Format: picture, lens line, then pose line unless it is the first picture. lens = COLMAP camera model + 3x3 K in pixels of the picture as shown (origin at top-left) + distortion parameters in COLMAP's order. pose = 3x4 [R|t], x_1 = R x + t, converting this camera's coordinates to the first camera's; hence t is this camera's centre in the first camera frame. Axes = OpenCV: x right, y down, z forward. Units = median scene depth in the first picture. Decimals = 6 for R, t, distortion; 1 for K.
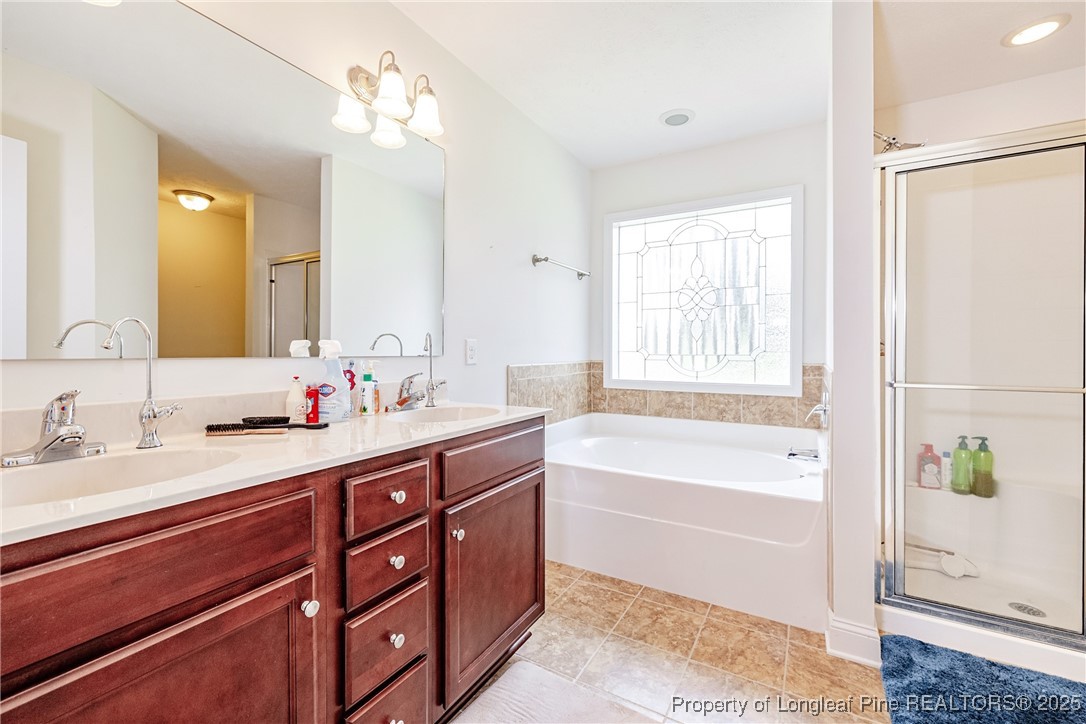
lens RADIAL K [[467.6, 0, 540.9], [0, 467.6, 352.9], [0, 0, 1]] dist [-0.000653, -0.000048]
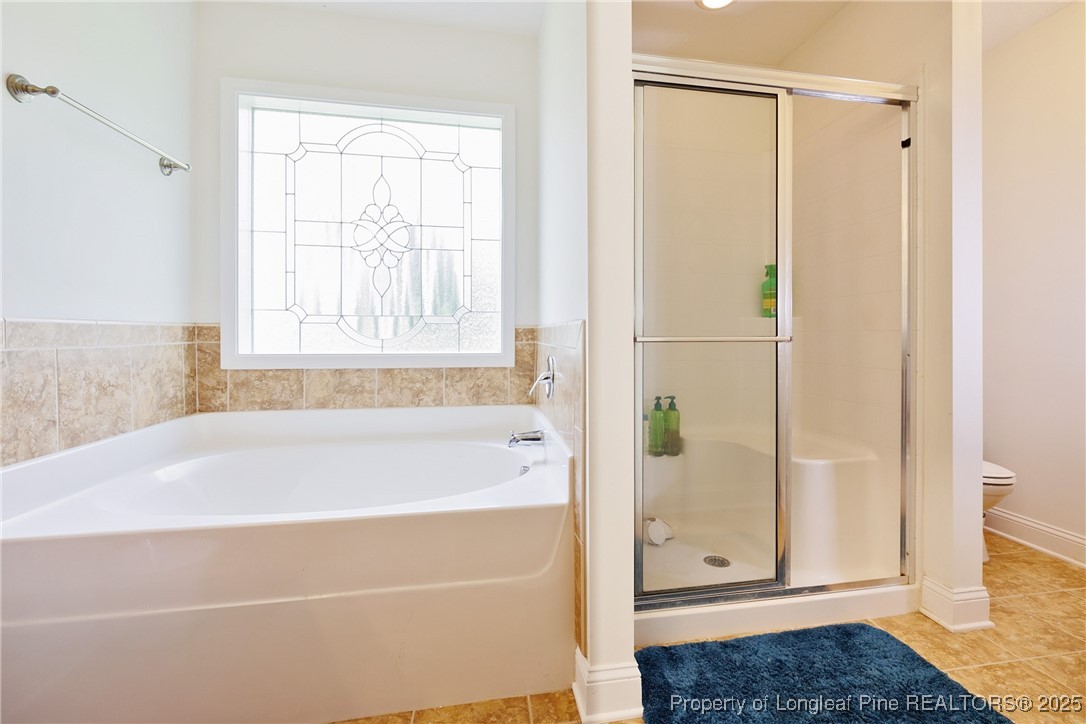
lens RADIAL K [[471.6, 0, 569.0], [0, 471.6, 336.8], [0, 0, 1]] dist [-0.000914, -0.000345]
pose [[0.755958, -0.001143, 0.654619, 0.085469], [0.005614, 0.999973, -0.004738, 0.043245], [-0.654596, 0.007257, 0.755944, 0.293196]]
